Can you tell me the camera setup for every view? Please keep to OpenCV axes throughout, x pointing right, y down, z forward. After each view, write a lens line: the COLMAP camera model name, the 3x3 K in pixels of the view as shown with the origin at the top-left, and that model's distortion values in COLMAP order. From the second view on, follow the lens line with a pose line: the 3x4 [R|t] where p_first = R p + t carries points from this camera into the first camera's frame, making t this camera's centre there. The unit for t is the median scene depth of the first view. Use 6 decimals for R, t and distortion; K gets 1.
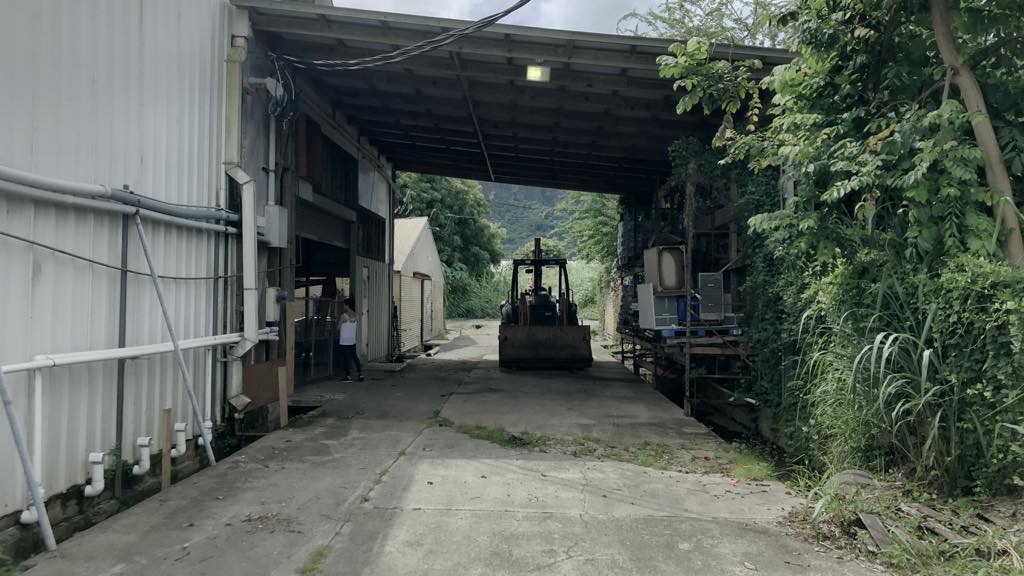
lens RADIAL K [[850.8, 0, 506.2], [0, 850.8, 285.0], [0, 0, 1]] dist [0.025103, -0.006005]
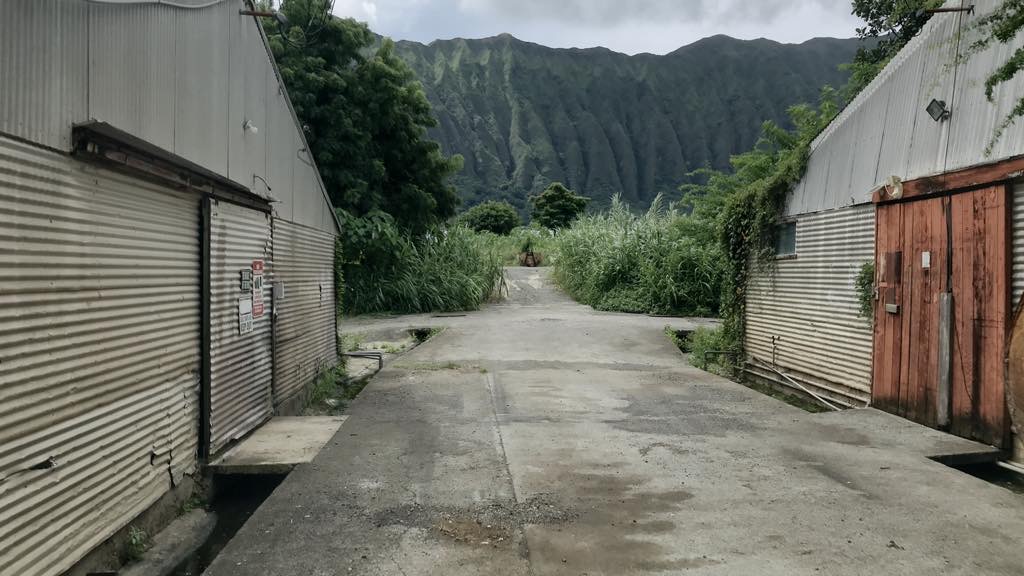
lens RADIAL K [[850.8, 0, 506.2], [0, 850.8, 285.0], [0, 0, 1]] dist [0.025103, -0.006005]
pose [[0.996715, 0.001909, 0.080963, -0.019610], [-0.003890, 0.999697, 0.024316, 0.007364], [-0.080892, -0.024551, 0.996420, 0.455528]]
